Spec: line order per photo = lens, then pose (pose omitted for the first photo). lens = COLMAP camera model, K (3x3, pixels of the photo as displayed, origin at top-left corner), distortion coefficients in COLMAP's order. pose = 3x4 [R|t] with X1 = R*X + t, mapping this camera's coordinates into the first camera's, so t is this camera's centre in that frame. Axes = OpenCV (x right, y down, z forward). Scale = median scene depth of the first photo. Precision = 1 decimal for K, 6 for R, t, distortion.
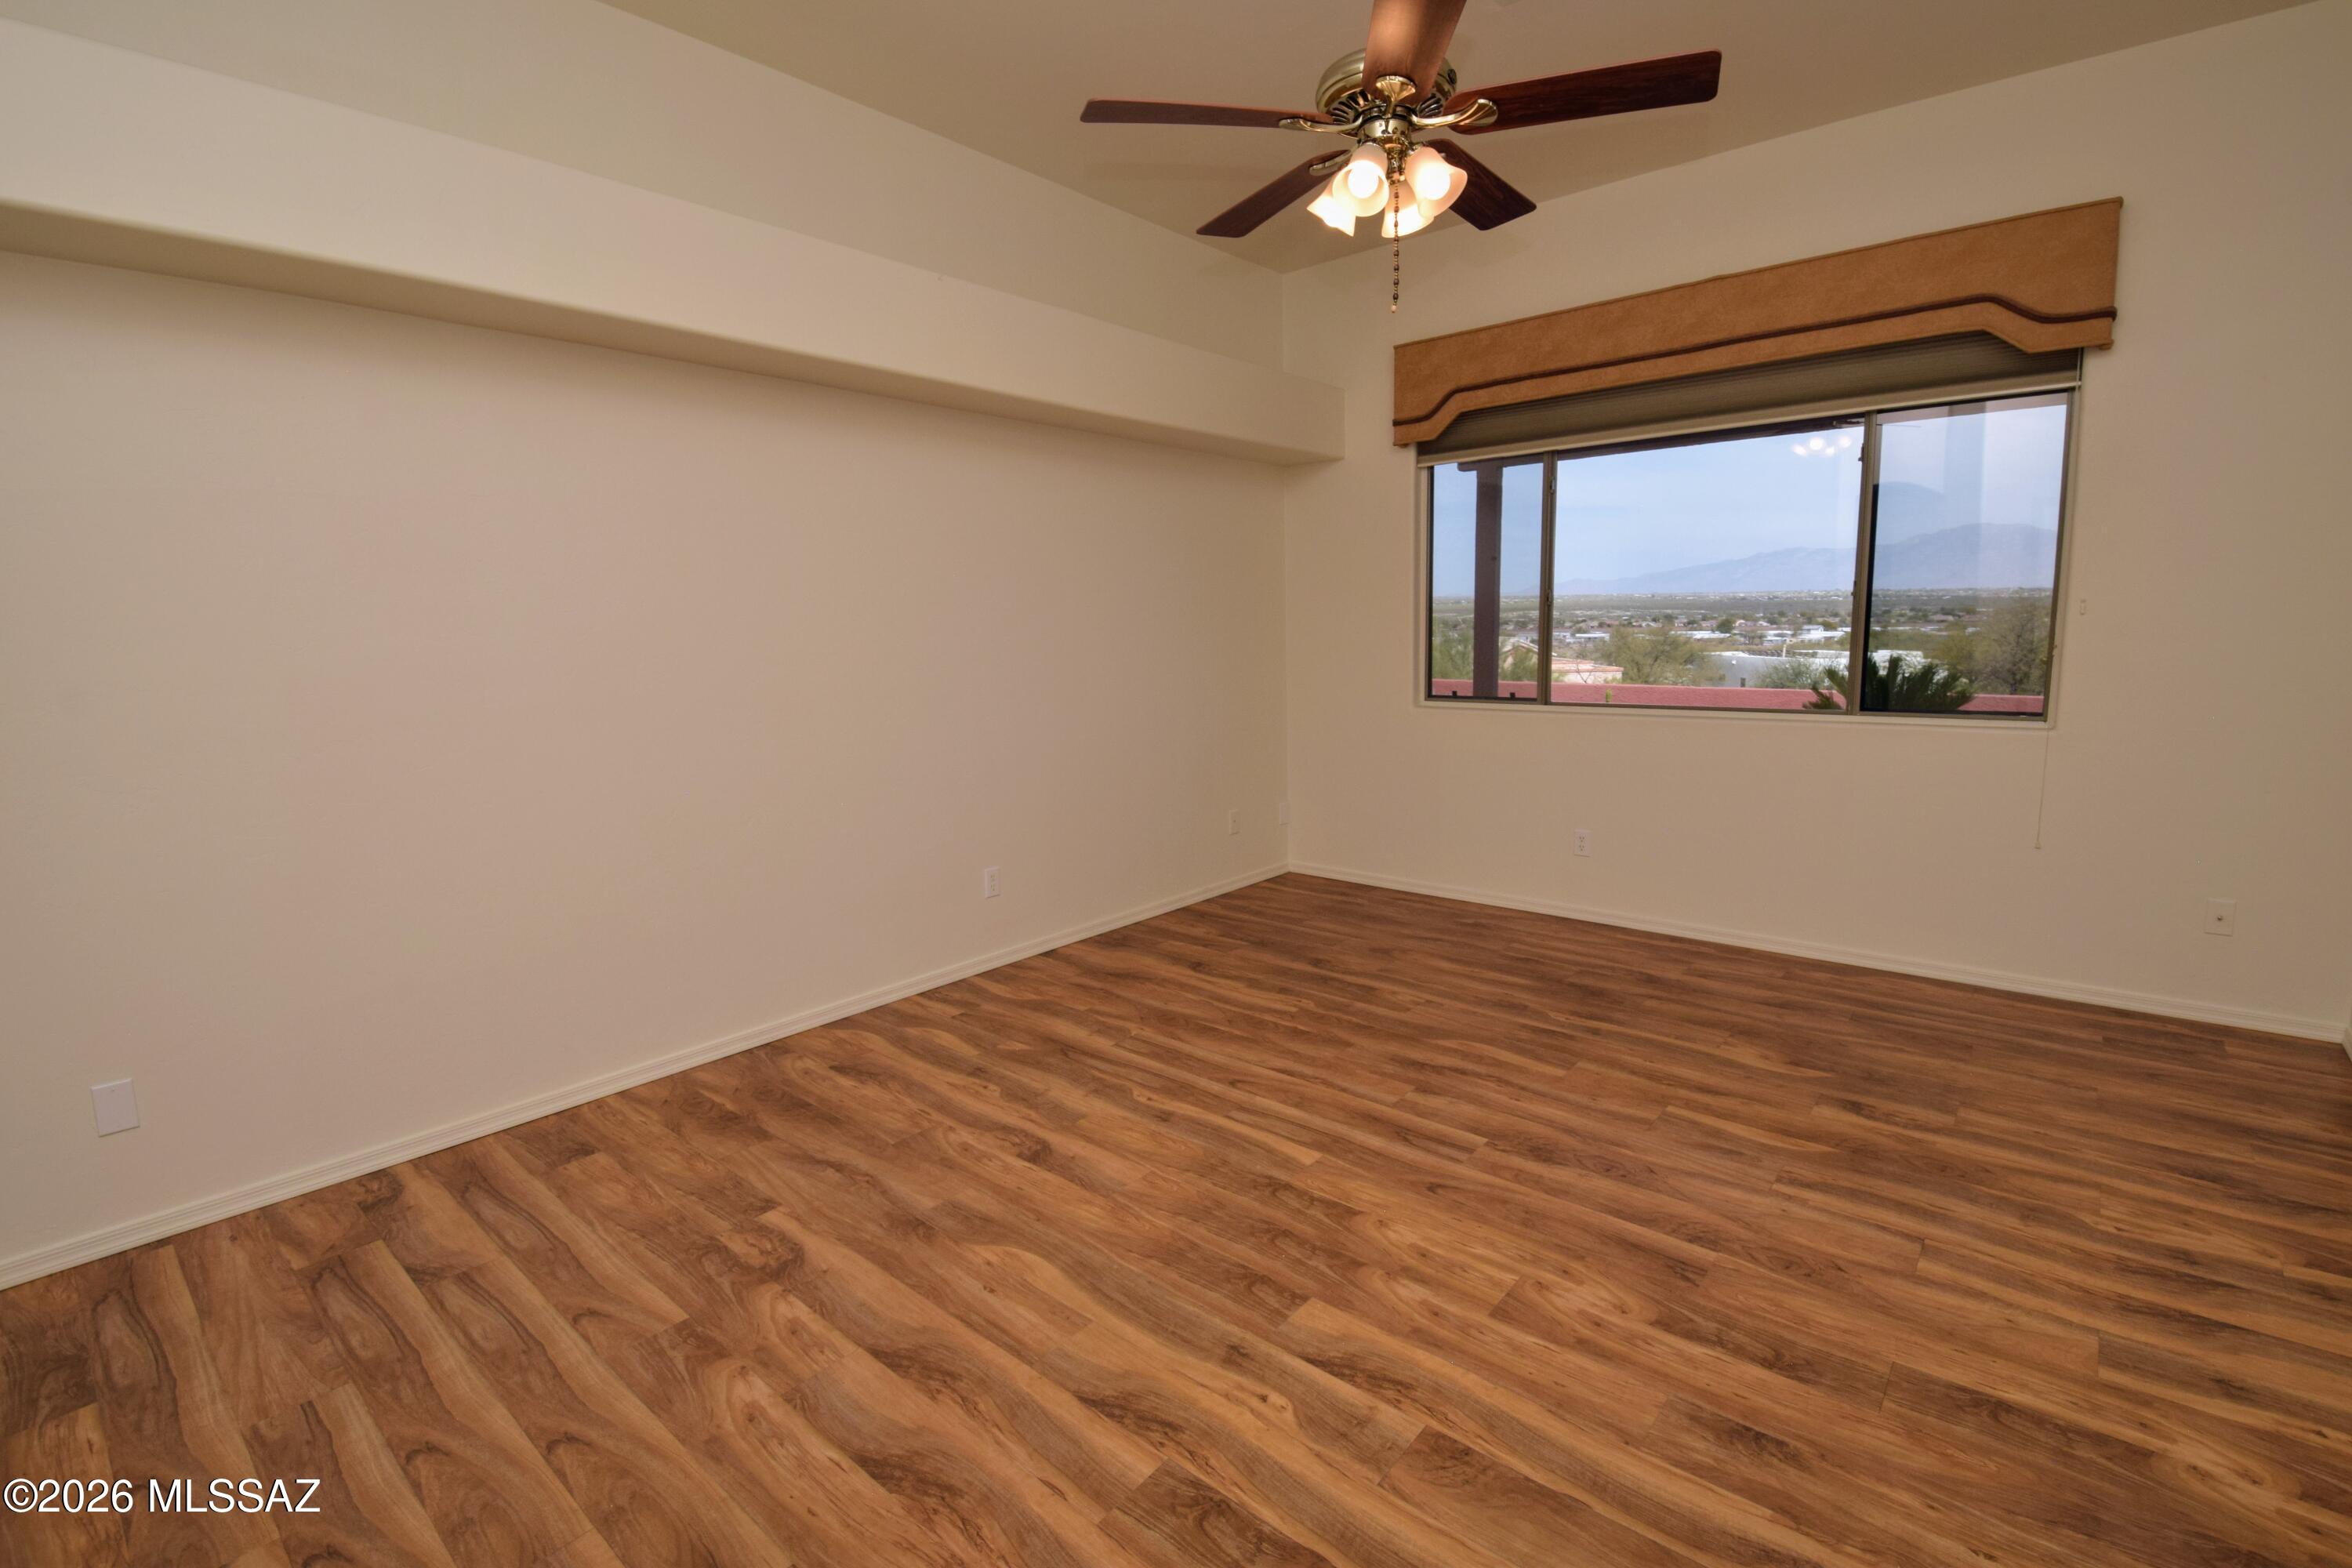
lens RADIAL K [[1048.9, 0, 1198.4], [0, 1048.9, 771.8], [0, 0, 1]] dist [0.020285, -0.026980]
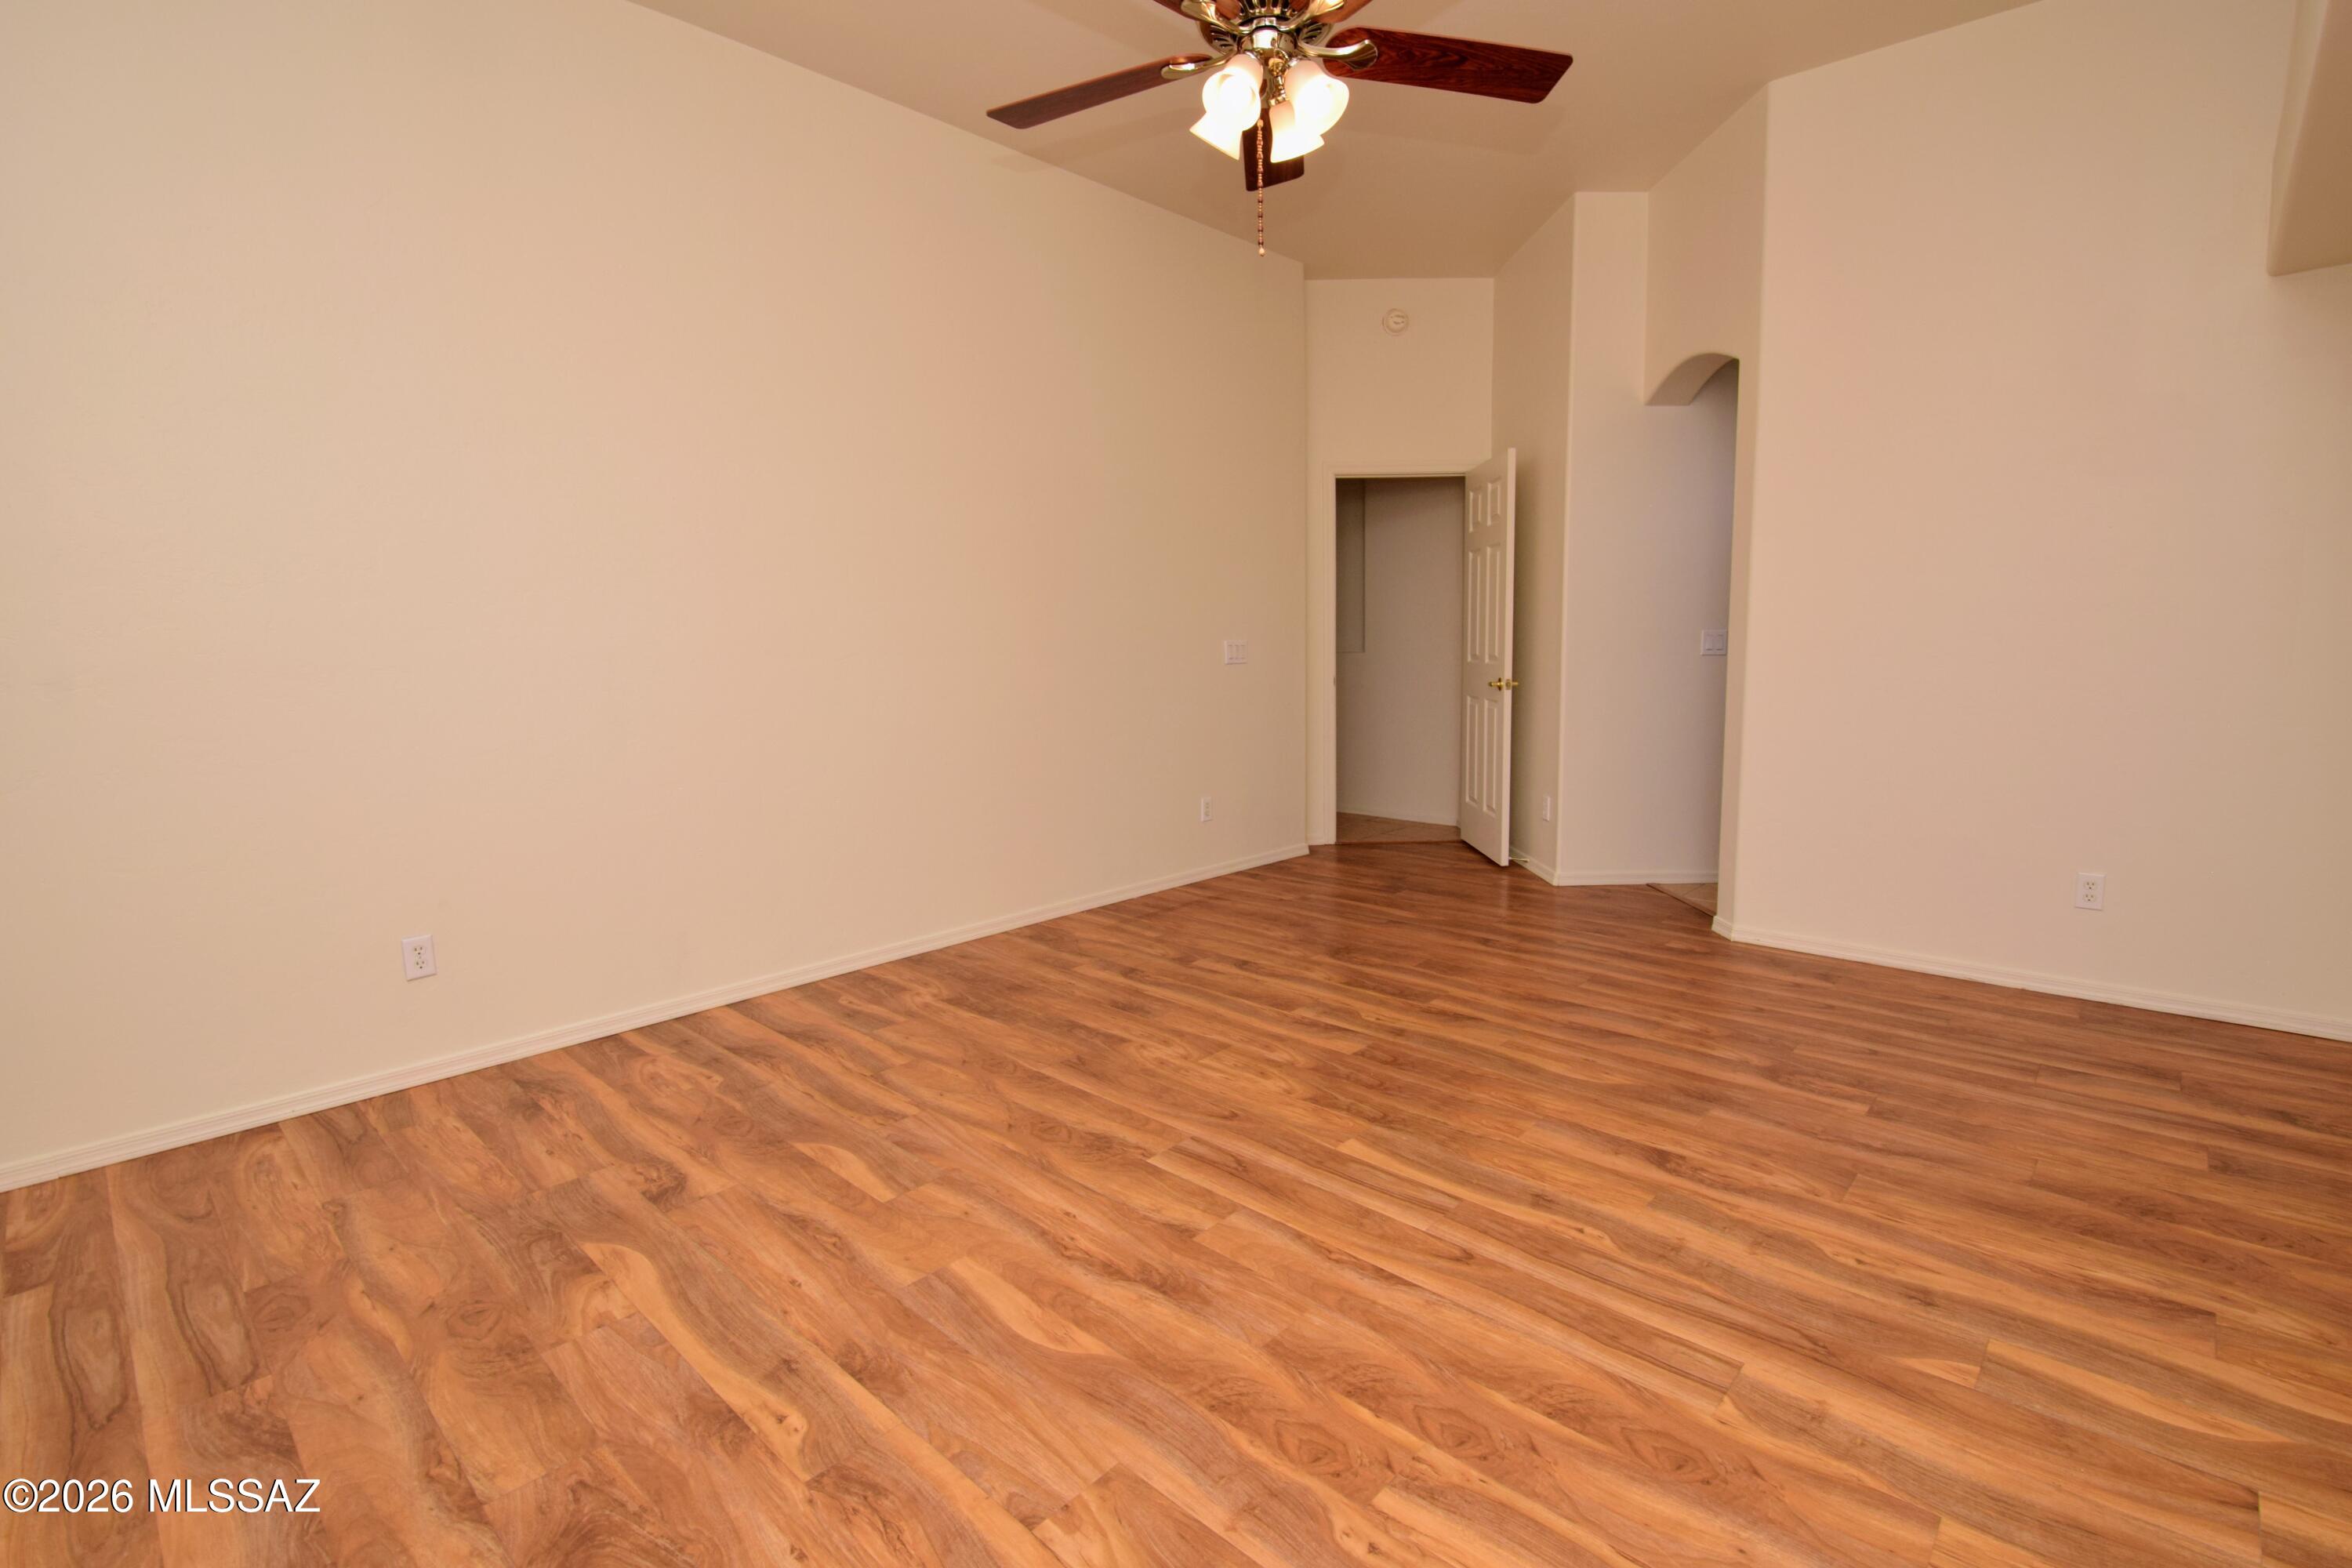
lens RADIAL K [[1060.1, 0, 1204.1], [0, 1060.1, 771.8], [0, 0, 1]] dist [0.019745, -0.027280]
pose [[-0.998629, 0.031648, 0.041697, 0.158130], [0.041544, 0.963778, 0.263449, -0.171825], [-0.031849, 0.264820, -0.963772, 1.553981]]
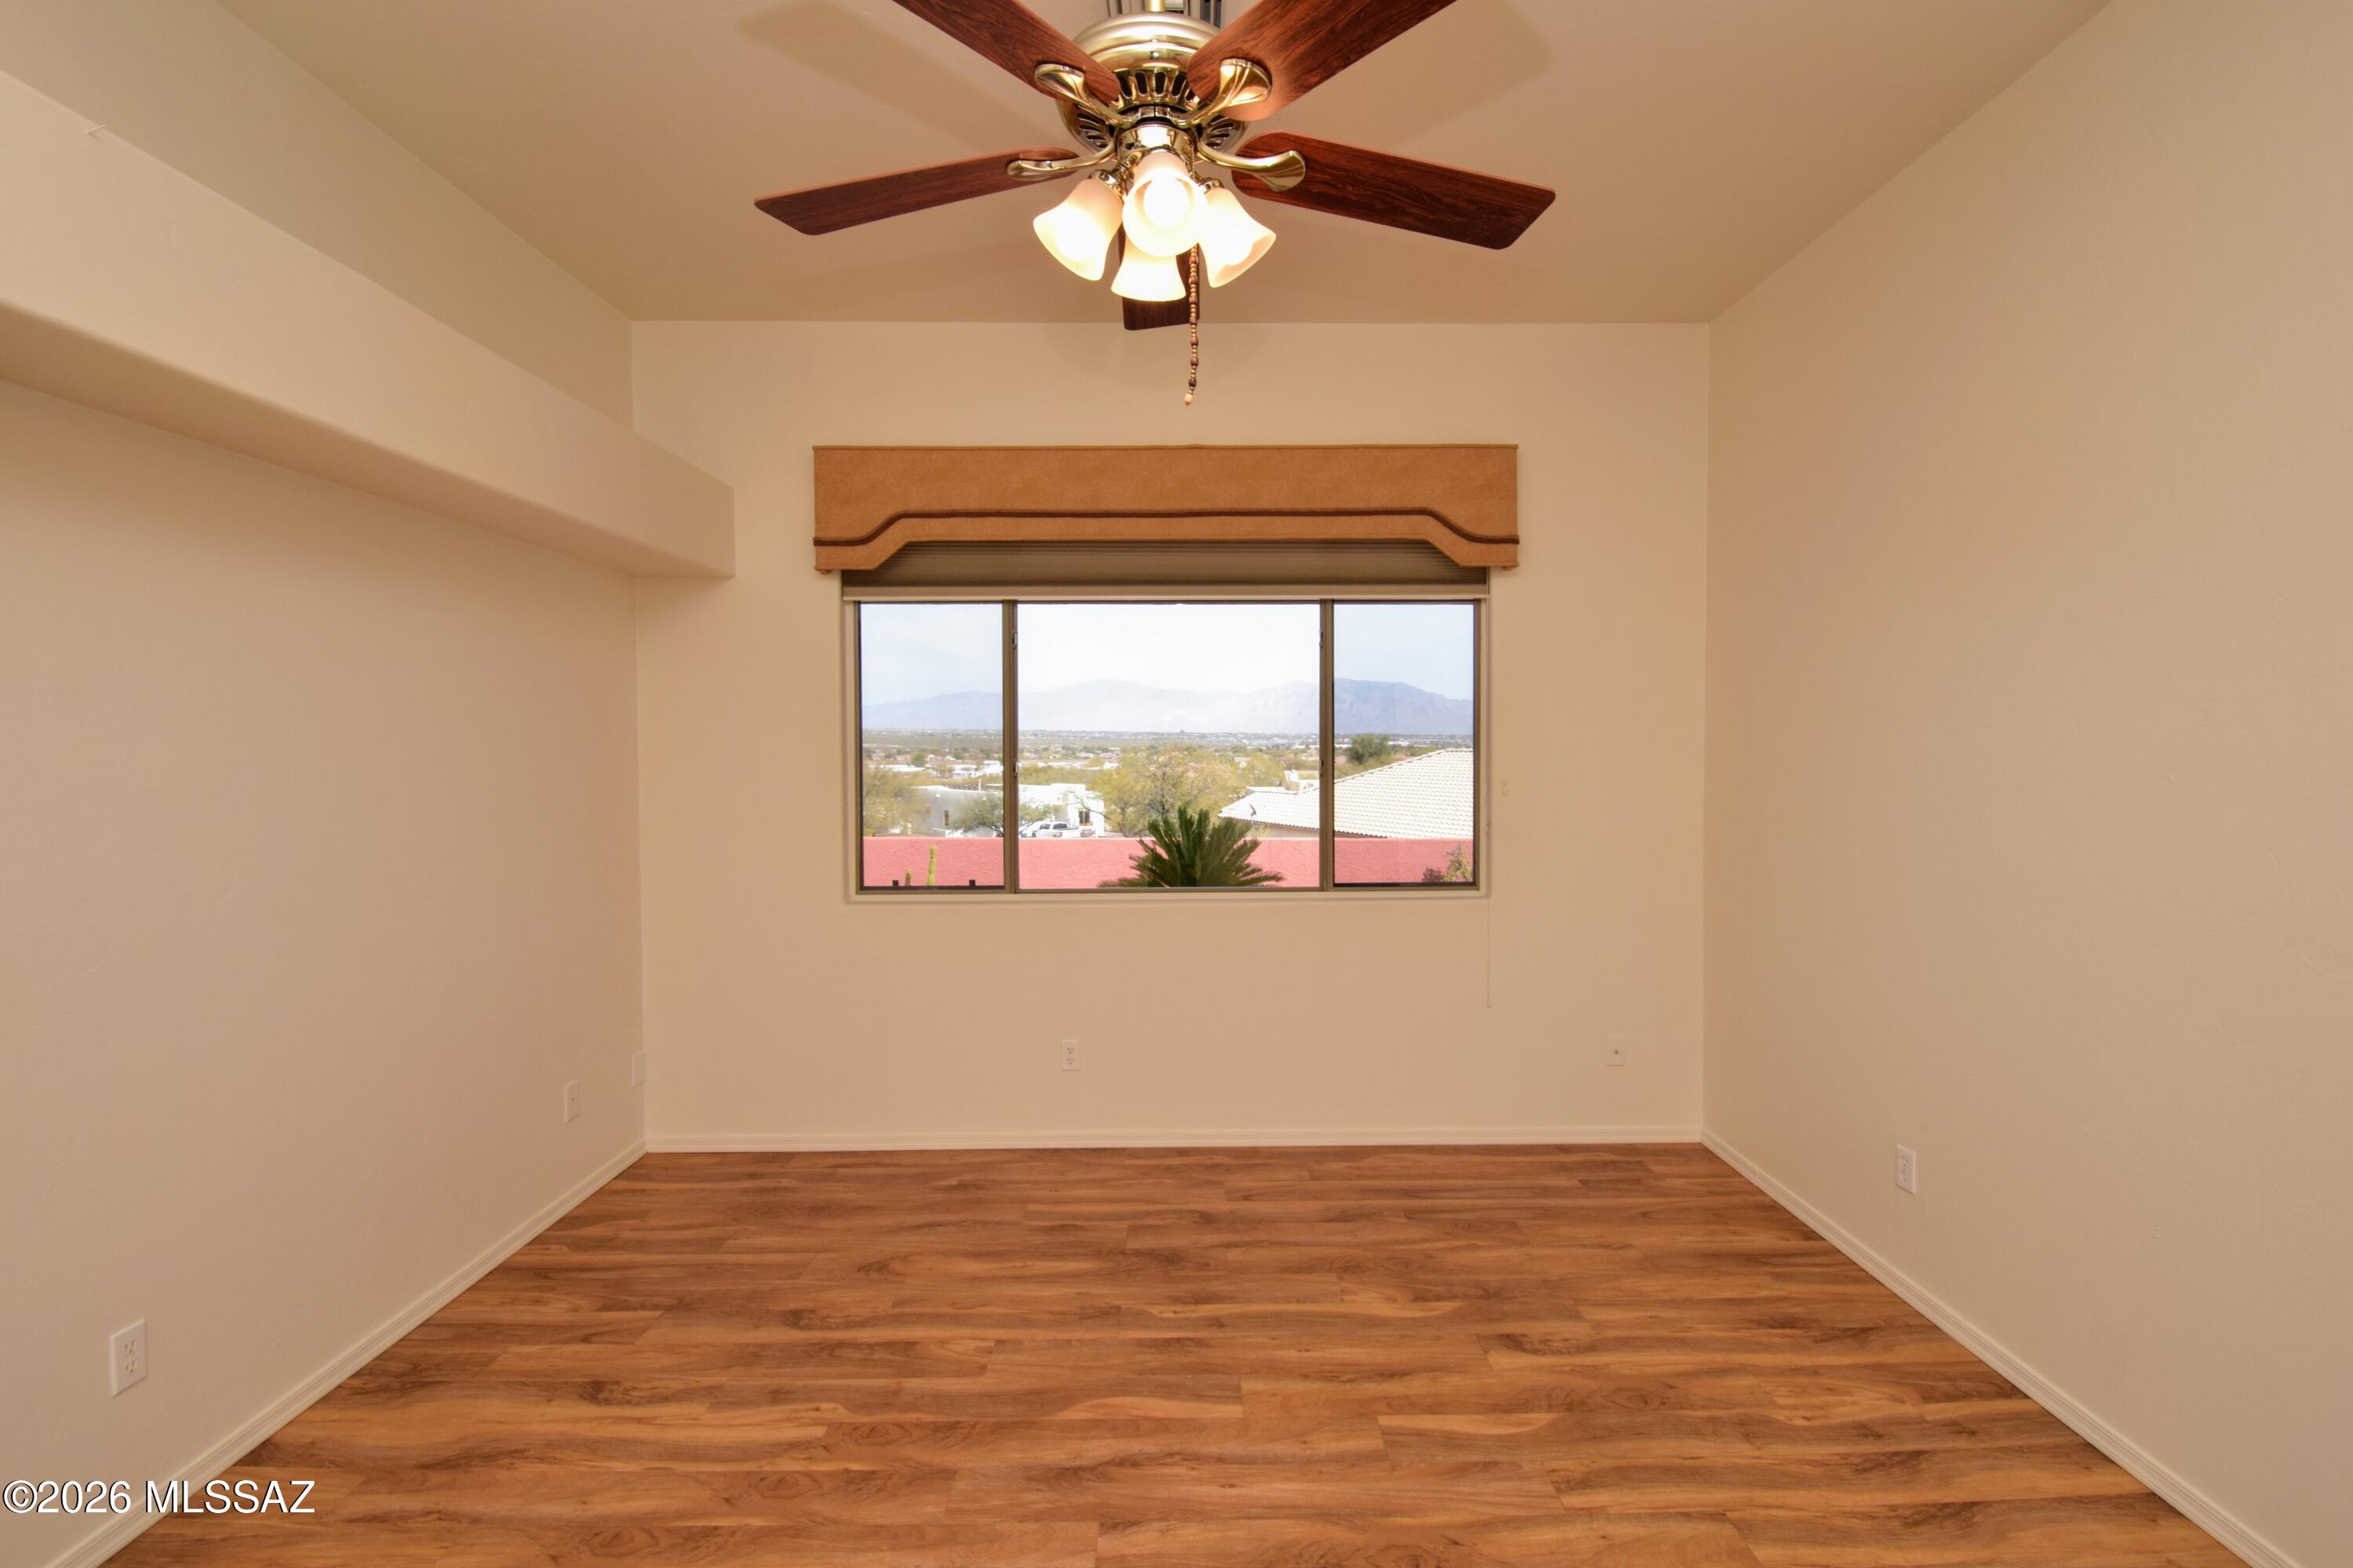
lens RADIAL K [[1079.9, 0, 1194.5], [0, 1079.9, 770.3], [0, 0, 1]] dist [0.021575, -0.028915]
pose [[0.756083, 0.002483, 0.654471, -0.195178], [0.080534, 0.992040, -0.096801, -0.101022], [-0.649502, 0.125897, 0.749864, 0.375305]]
